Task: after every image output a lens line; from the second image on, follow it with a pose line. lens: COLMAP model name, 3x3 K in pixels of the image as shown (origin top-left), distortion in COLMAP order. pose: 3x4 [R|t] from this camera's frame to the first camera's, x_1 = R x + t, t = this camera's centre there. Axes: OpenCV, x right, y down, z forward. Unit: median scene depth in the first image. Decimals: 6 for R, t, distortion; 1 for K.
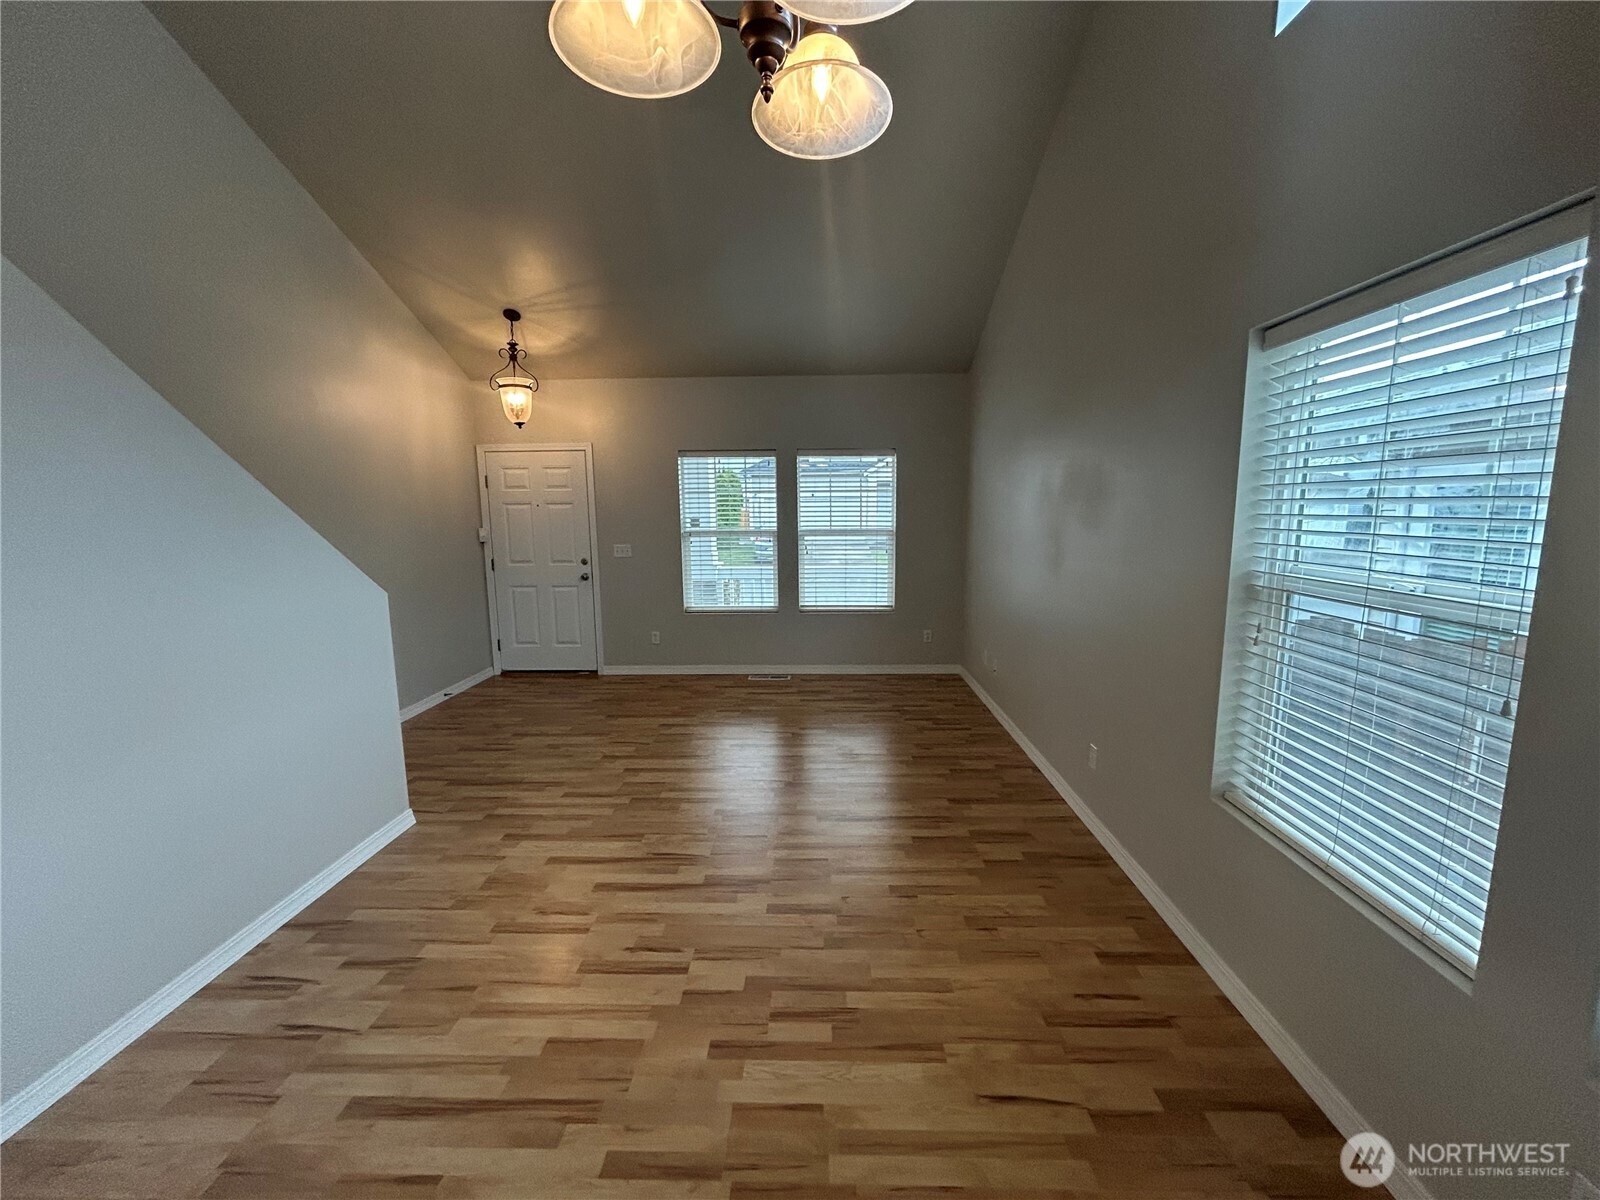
lens RADIAL K [[647.6, 0, 802.2], [0, 647.6, 600.4], [0, 0, 1]] dist [0.000088, 0.000294]
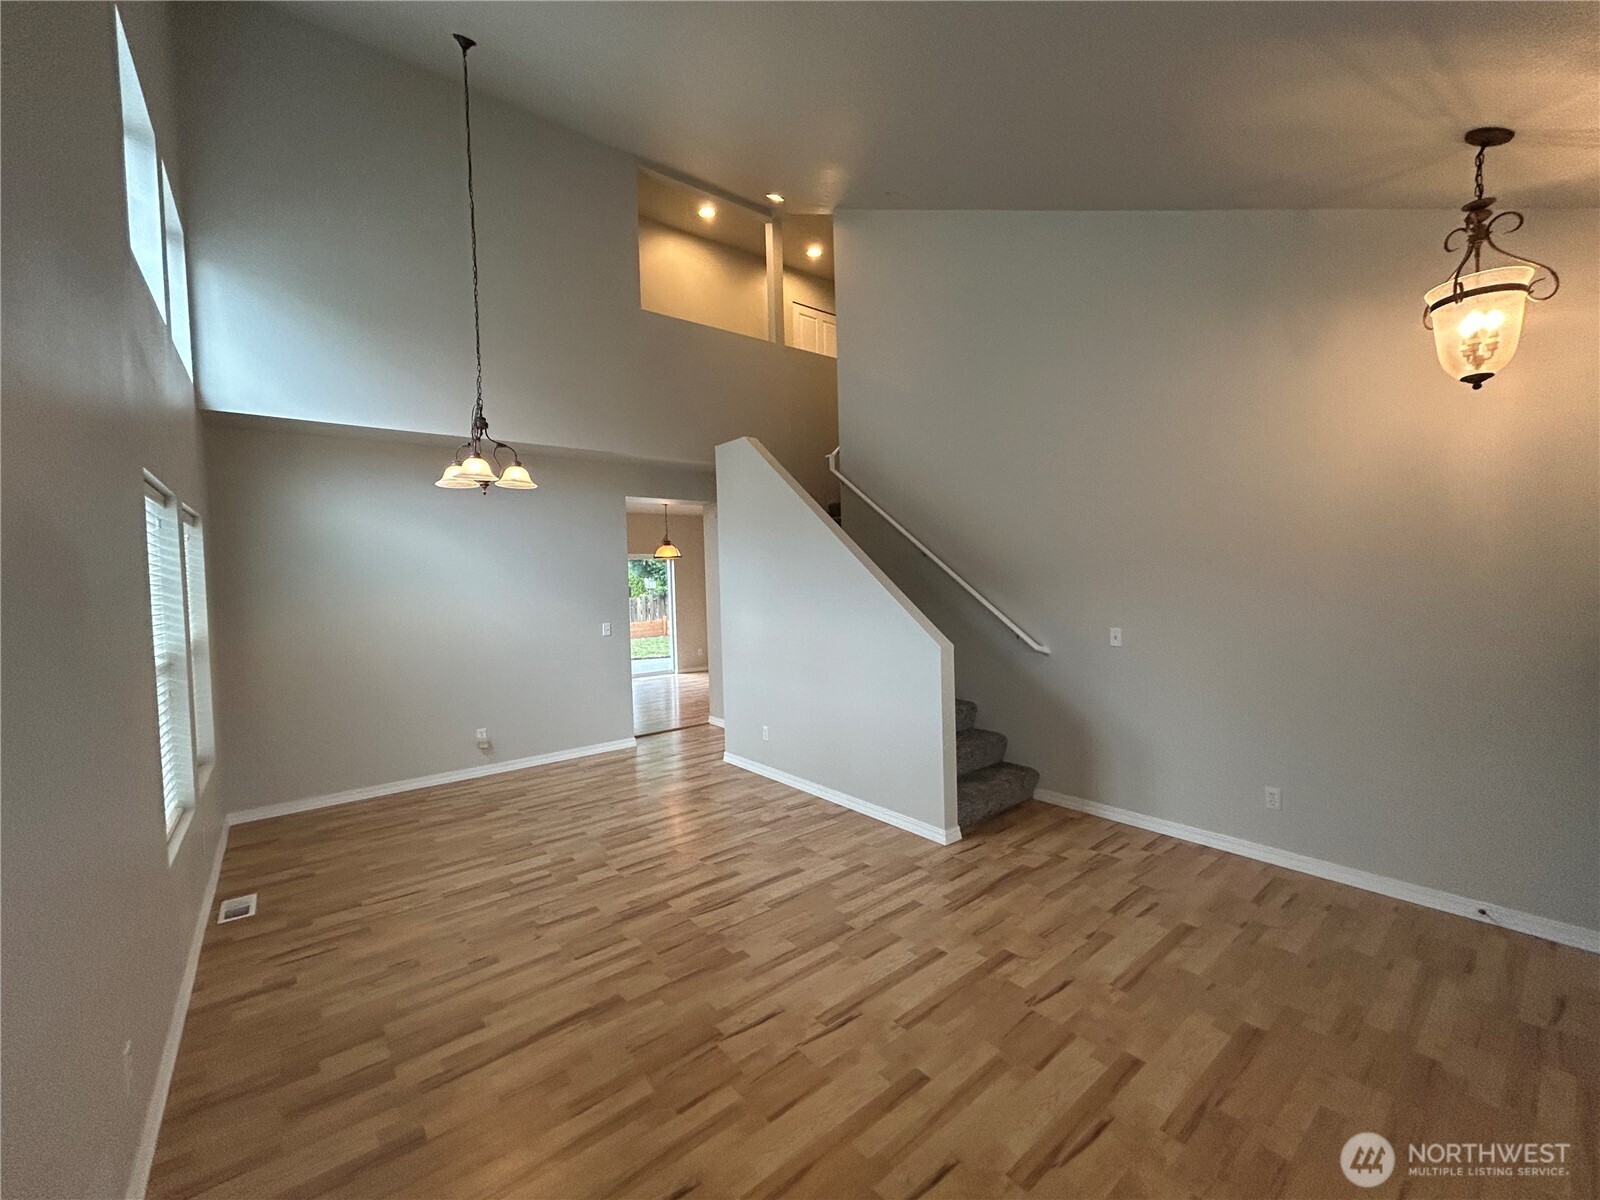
lens RADIAL K [[647.6, 0, 802.2], [0, 647.6, 600.4], [0, 0, 1]] dist [0.000088, 0.000294]
pose [[-0.759545, 0.057941, -0.647869, 0.346532], [-0.054914, 0.986757, 0.152629, -0.268871], [0.648133, 0.151506, -0.746304, 1.712977]]
